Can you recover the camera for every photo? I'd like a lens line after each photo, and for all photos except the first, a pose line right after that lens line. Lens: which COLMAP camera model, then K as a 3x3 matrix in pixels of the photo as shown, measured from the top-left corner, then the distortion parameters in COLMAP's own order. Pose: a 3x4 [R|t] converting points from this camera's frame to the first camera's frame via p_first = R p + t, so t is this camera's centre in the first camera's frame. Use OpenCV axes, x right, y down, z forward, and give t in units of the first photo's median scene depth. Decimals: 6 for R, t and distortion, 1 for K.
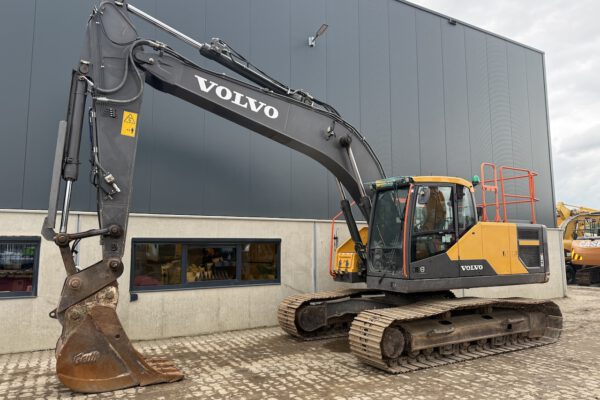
lens RADIAL K [[416.3, 0, 300.0], [0, 416.3, 200.0], [0, 0, 1]] dist [0.084981, -0.132994]
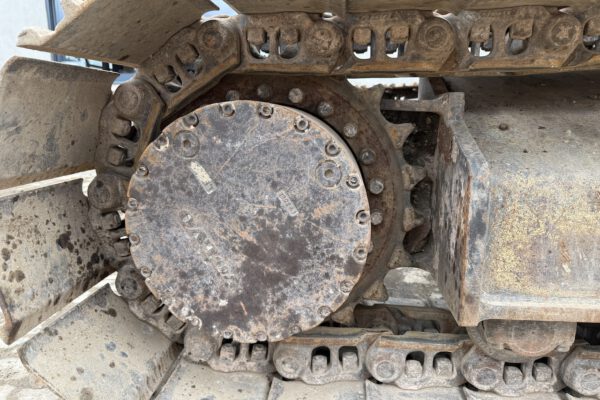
lens RADIAL K [[416.3, 0, 300.0], [0, 416.3, 200.0], [0, 0, 1]] dist [0.084981, -0.132994]
pose [[0.815342, 0.117743, -0.566880, 0.252295], [0.067715, 0.952991, 0.295334, 0.256097], [0.575006, -0.279185, 0.769041, 0.784208]]
